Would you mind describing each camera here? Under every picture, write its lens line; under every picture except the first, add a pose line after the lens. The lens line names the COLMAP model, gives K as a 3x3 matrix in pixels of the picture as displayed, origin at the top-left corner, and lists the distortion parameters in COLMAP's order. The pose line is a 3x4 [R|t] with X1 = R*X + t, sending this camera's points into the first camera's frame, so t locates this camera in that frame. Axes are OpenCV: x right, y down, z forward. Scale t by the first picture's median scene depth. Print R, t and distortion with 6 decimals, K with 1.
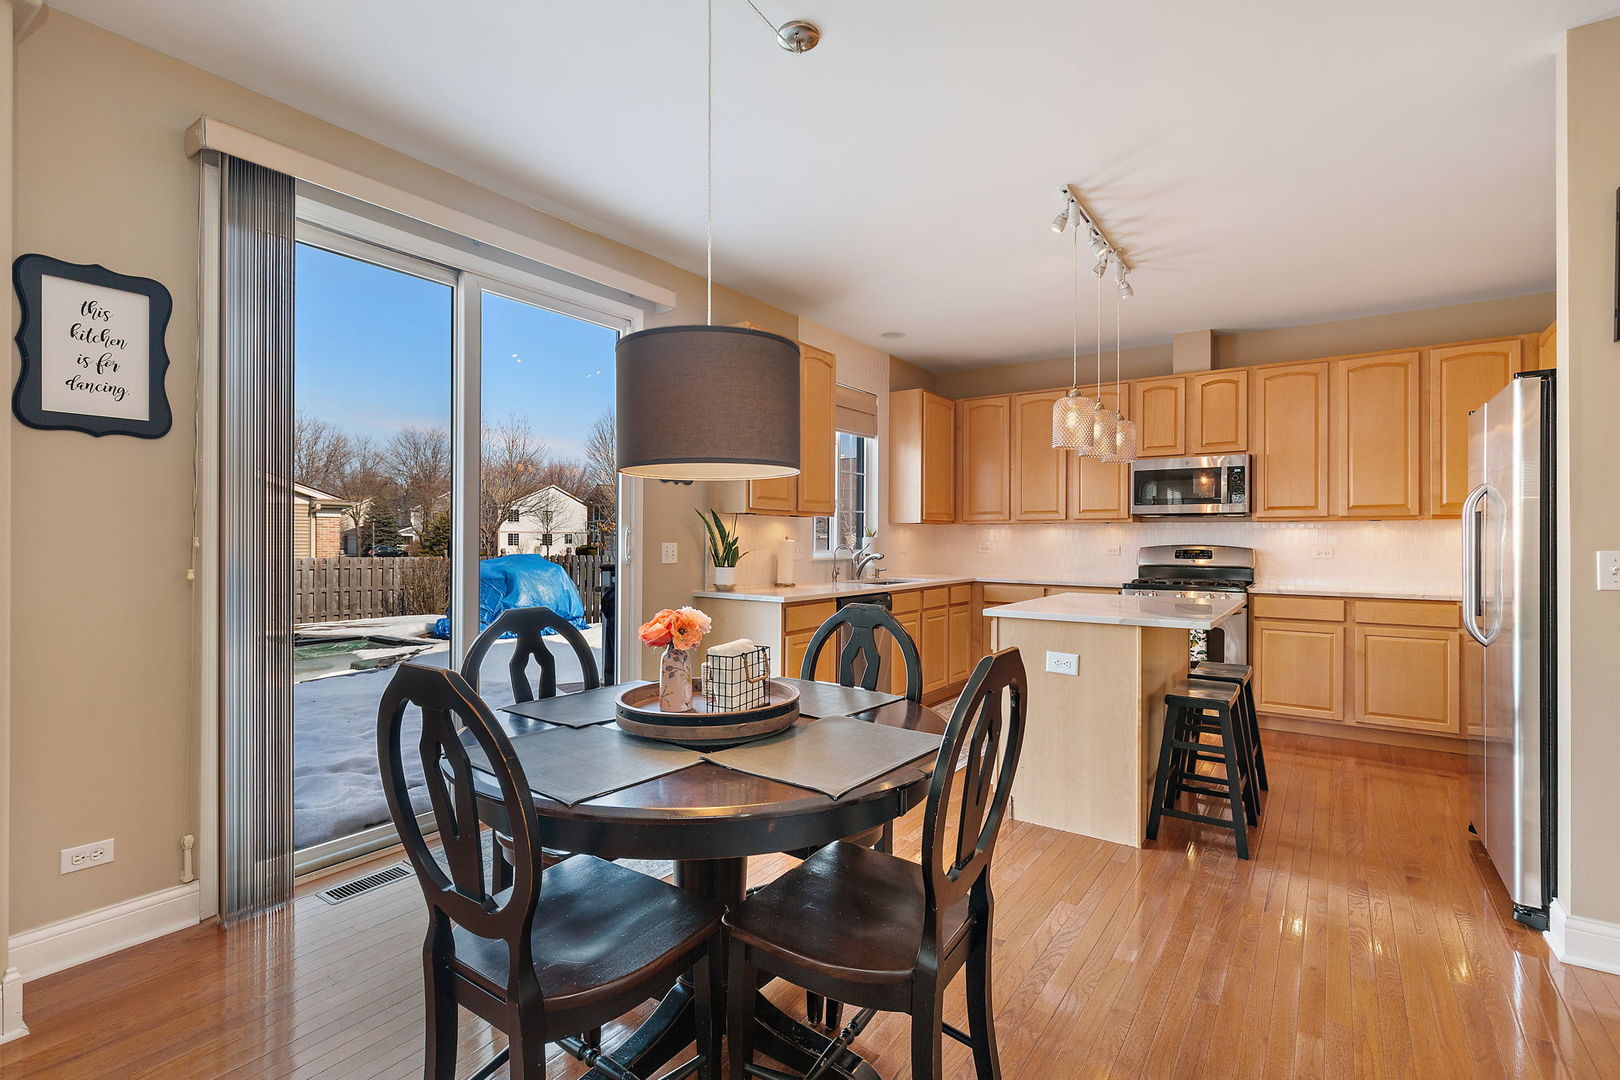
lens RADIAL K [[739.8, 0, 806.6], [0, 739.8, 540.6], [0, 0, 1]] dist [-0.002061, -0.001163]
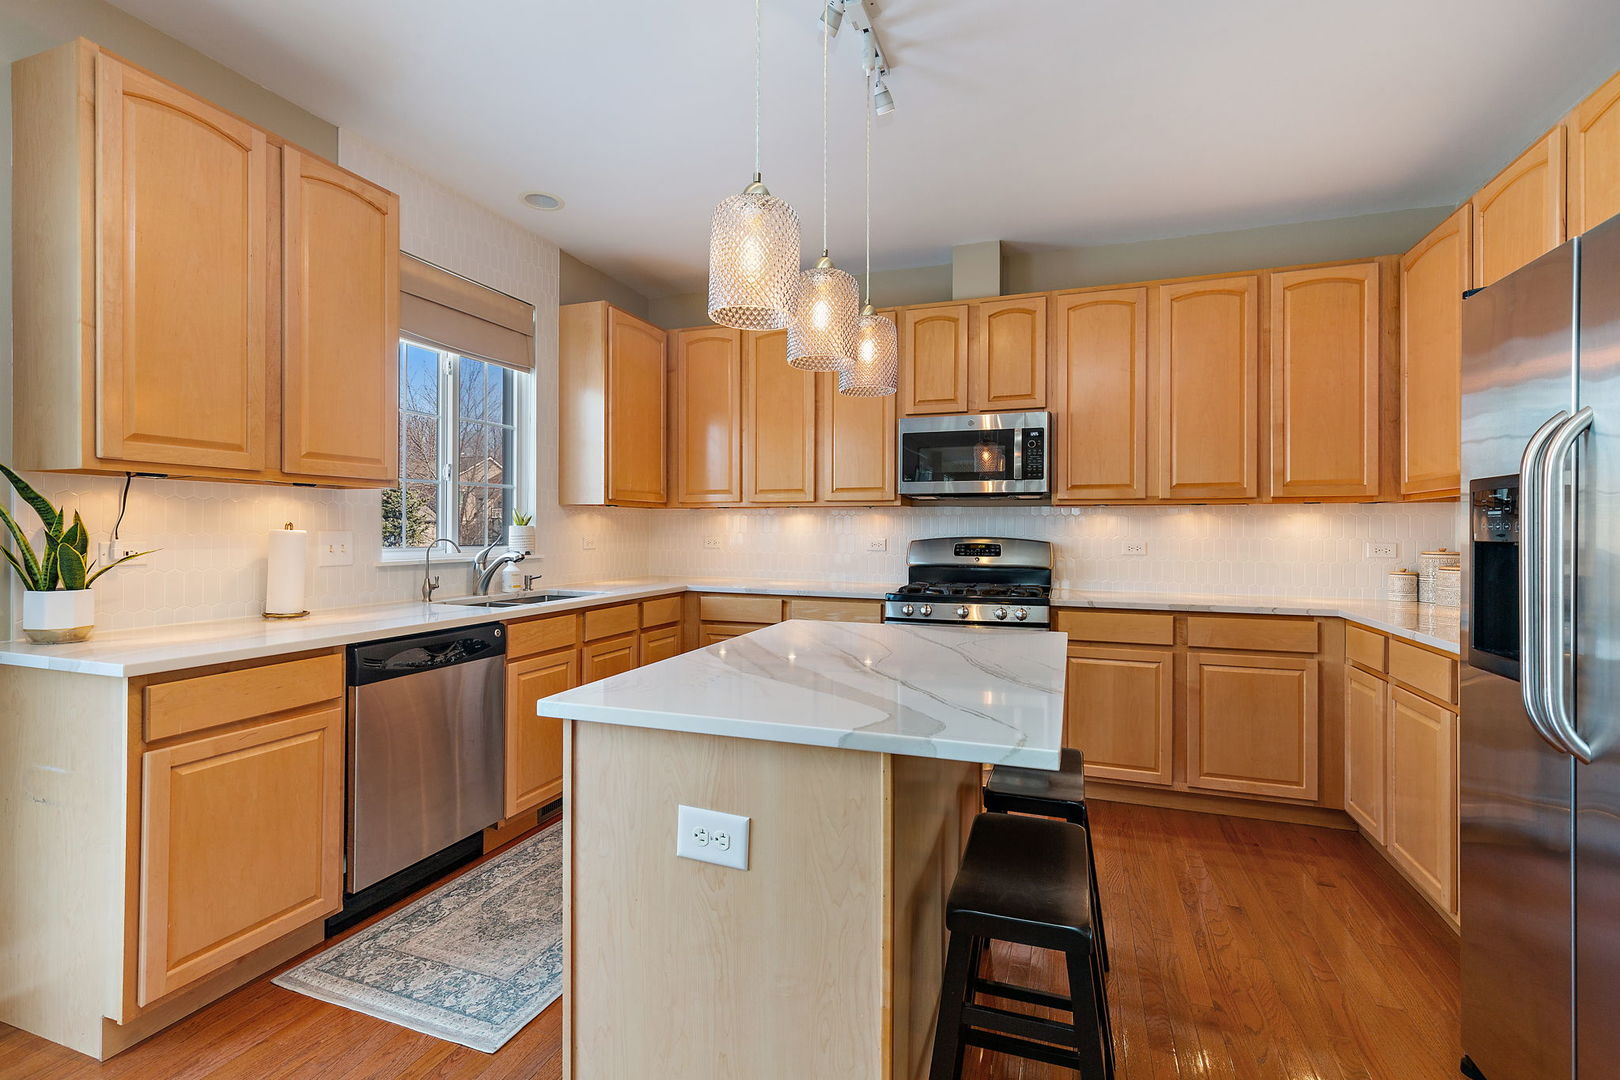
lens RADIAL K [[739.8, 0, 809.3], [0, 739.8, 534.1], [0, 0, 1]] dist [-0.002061, -0.001163]
pose [[0.962010, -0.000454, 0.273012, 0.169160], [-0.000536, 0.999994, 0.003554, -0.000007], [-0.273012, -0.003565, 0.962004, 0.353887]]
